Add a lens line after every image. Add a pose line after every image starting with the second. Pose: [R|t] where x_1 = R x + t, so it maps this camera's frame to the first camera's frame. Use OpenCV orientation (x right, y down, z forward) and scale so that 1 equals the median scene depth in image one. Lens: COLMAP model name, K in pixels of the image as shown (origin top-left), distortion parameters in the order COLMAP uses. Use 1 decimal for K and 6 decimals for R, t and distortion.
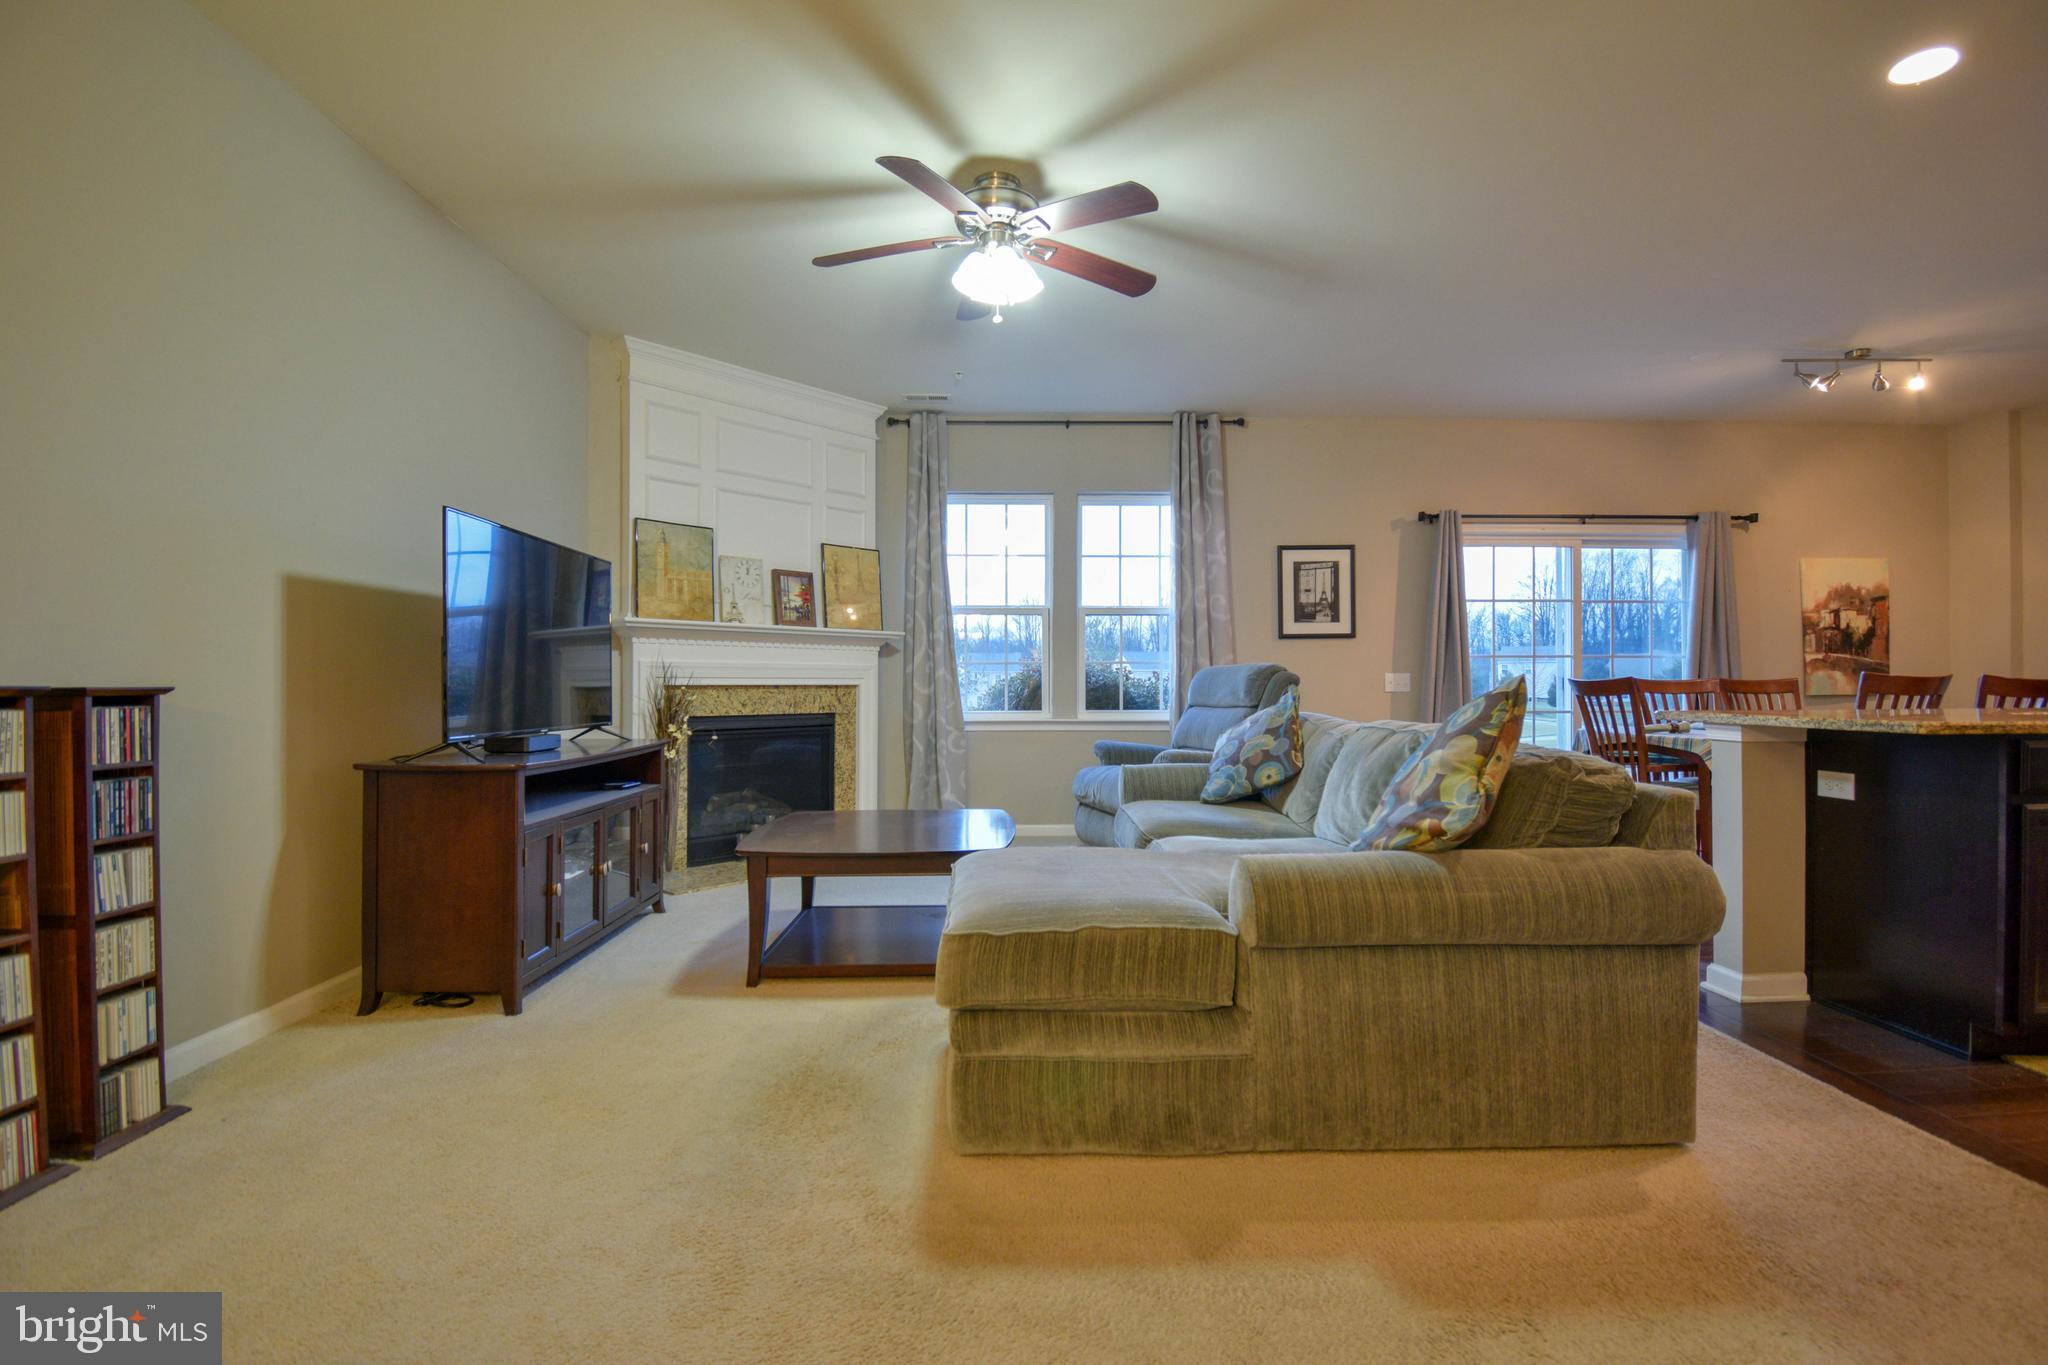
lens RADIAL K [[905.4, 0, 1028.9], [0, 905.4, 681.3], [0, 0, 1]] dist [0.026483, -0.031463]
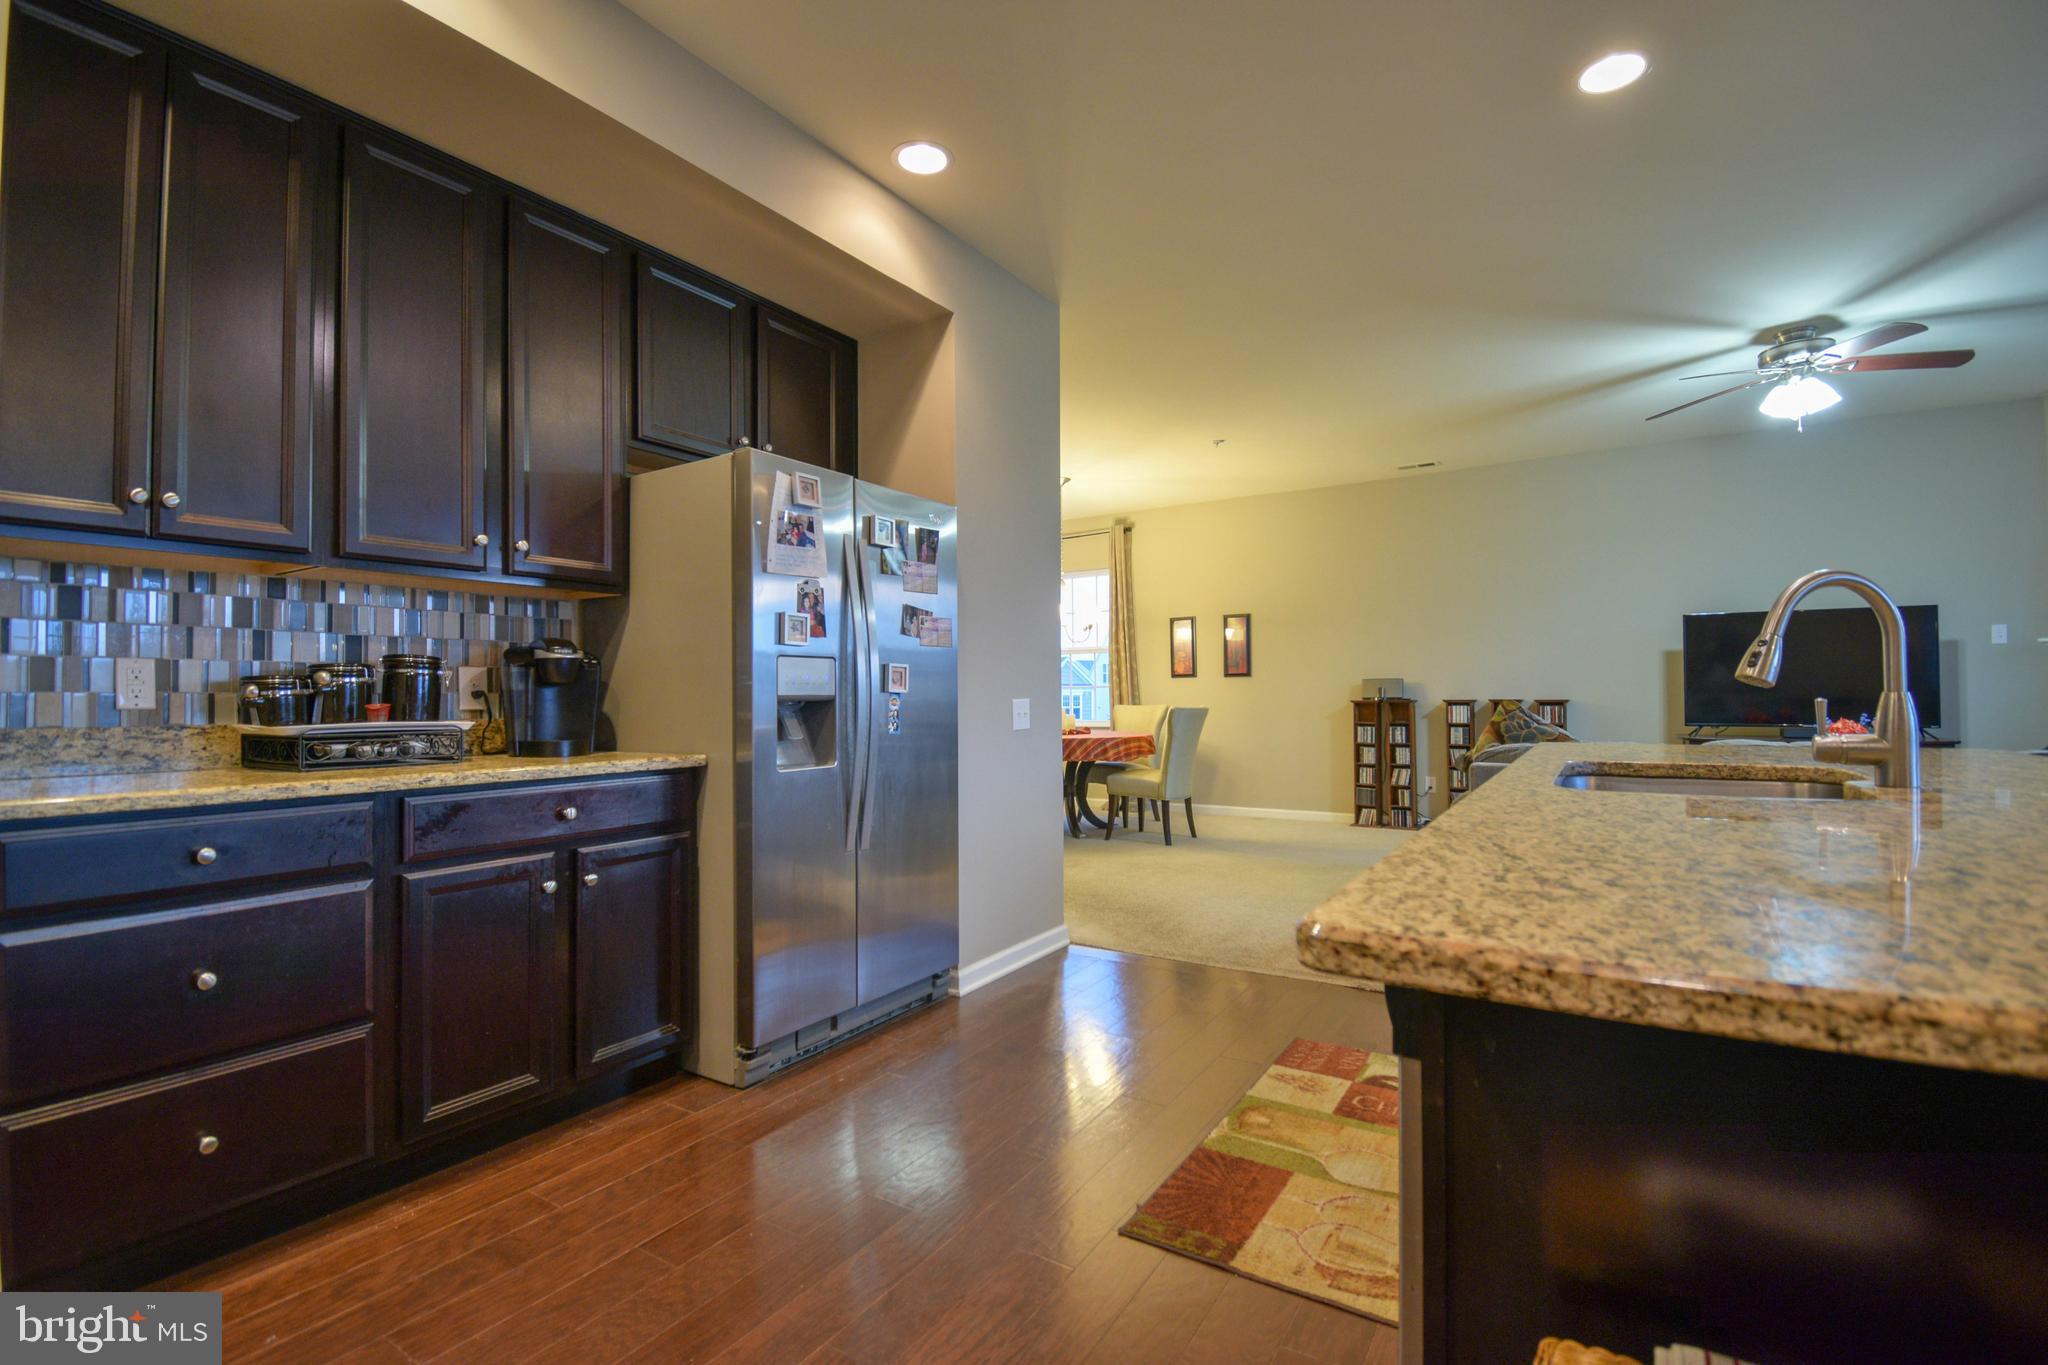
lens RADIAL K [[905.4, 0, 1028.9], [0, 905.4, 681.3], [0, 0, 1]] dist [0.026483, -0.031463]
pose [[-0.557817, -0.006564, -0.829938, 1.135393], [0.011845, 0.999804, -0.015868, -0.012324], [0.829880, -0.018682, -0.557629, 0.525048]]
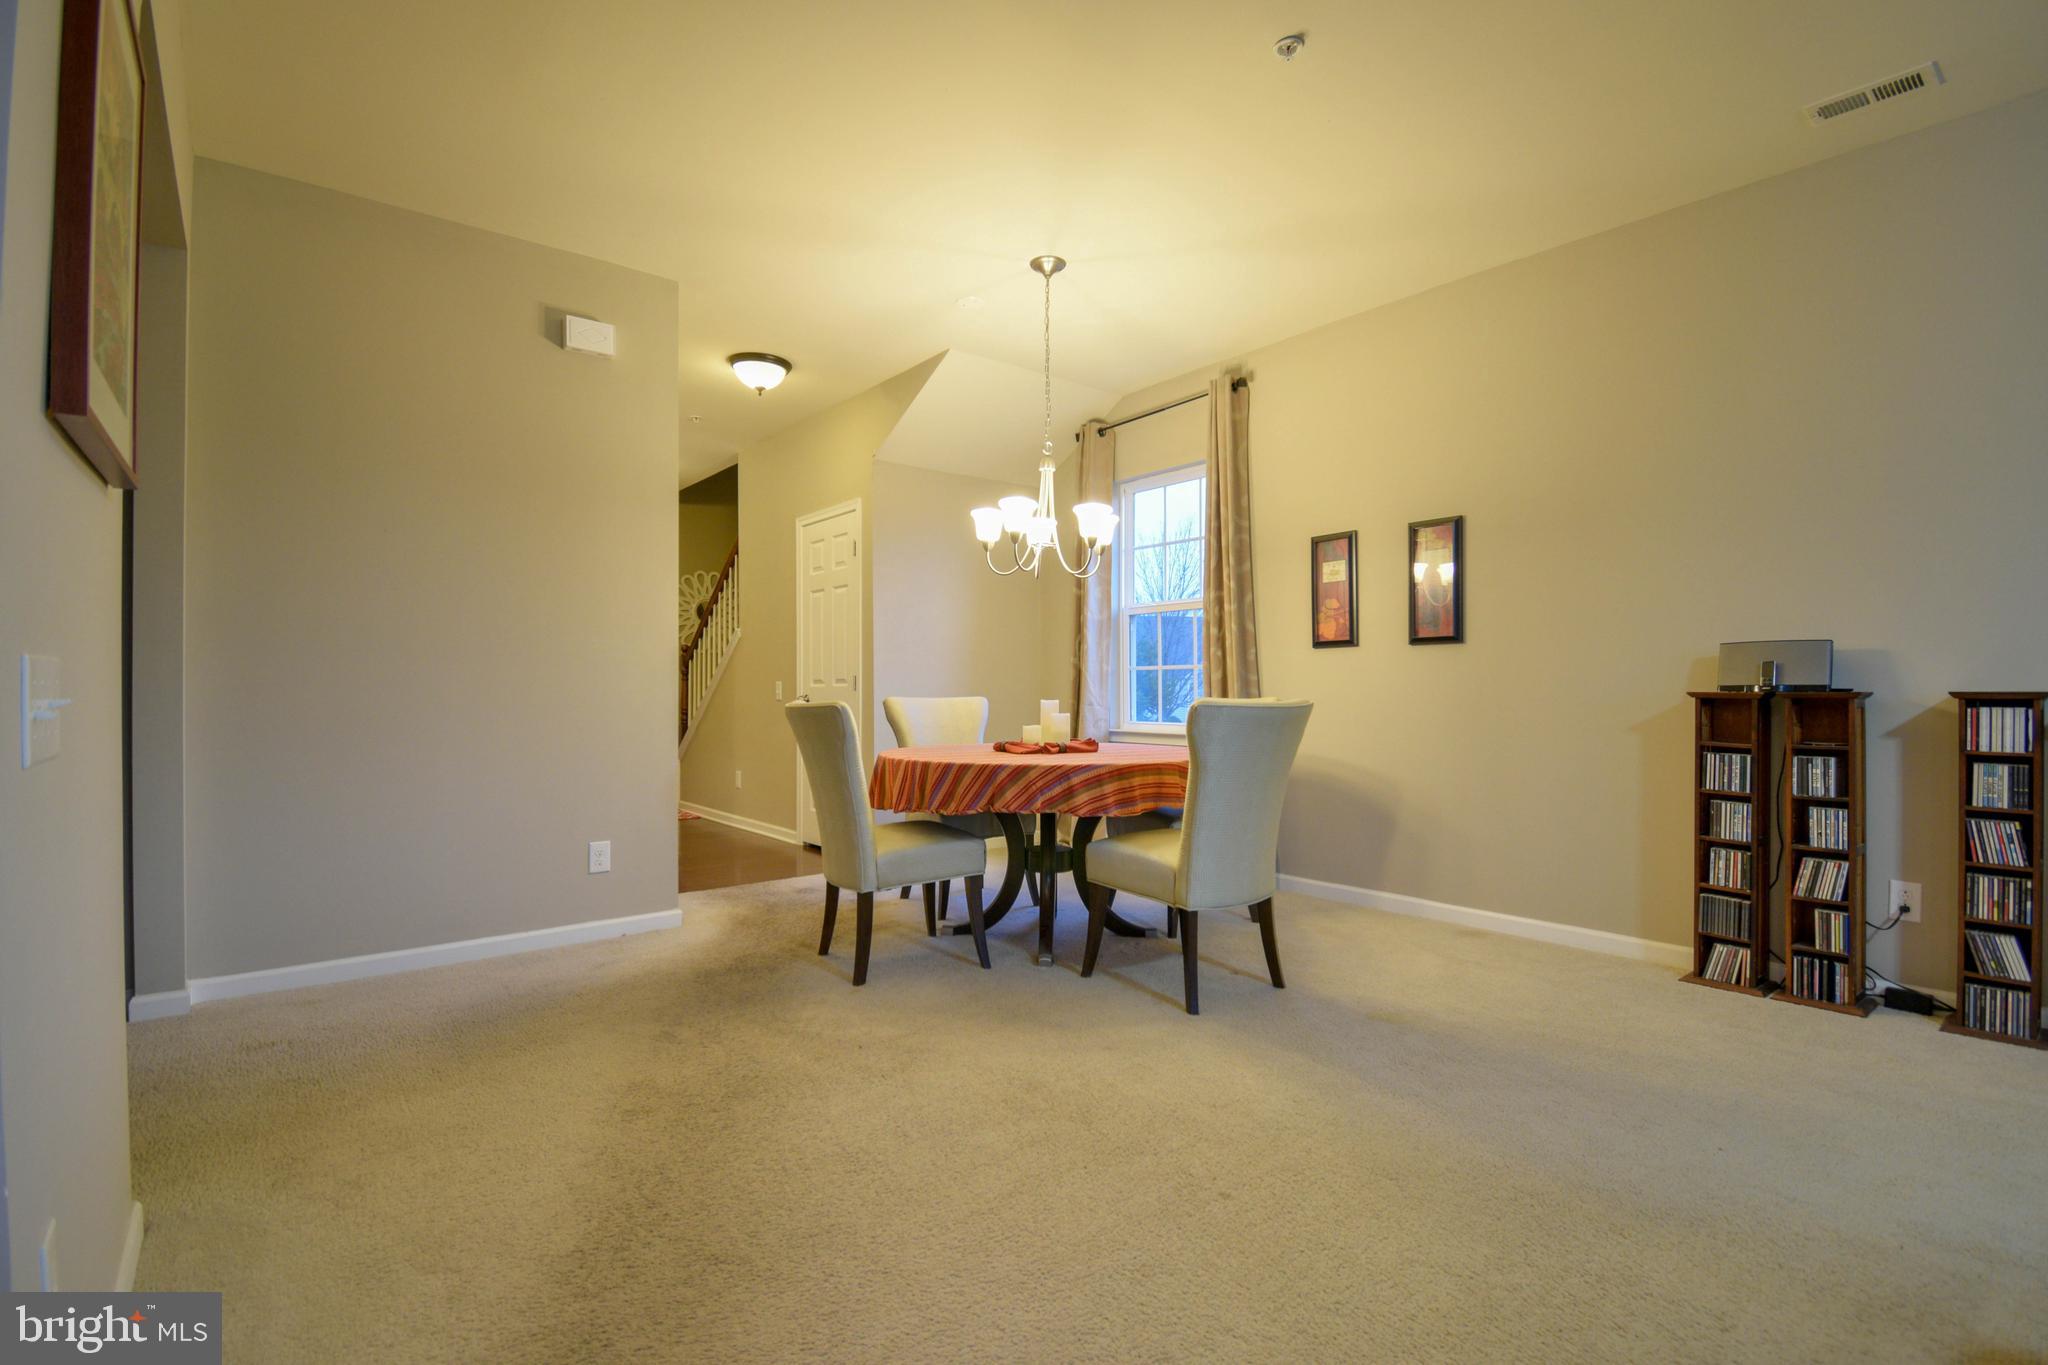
lens RADIAL K [[923.6, 0, 1024.0], [0, 923.6, 682.5], [0, 0, 1]] dist [-0.002653, -0.017448]
pose [[-0.791339, -0.005087, -0.611356, 0.373173], [0.000868, 0.999955, -0.009444, 0.000644], [0.611376, -0.008003, -0.791299, 0.358722]]
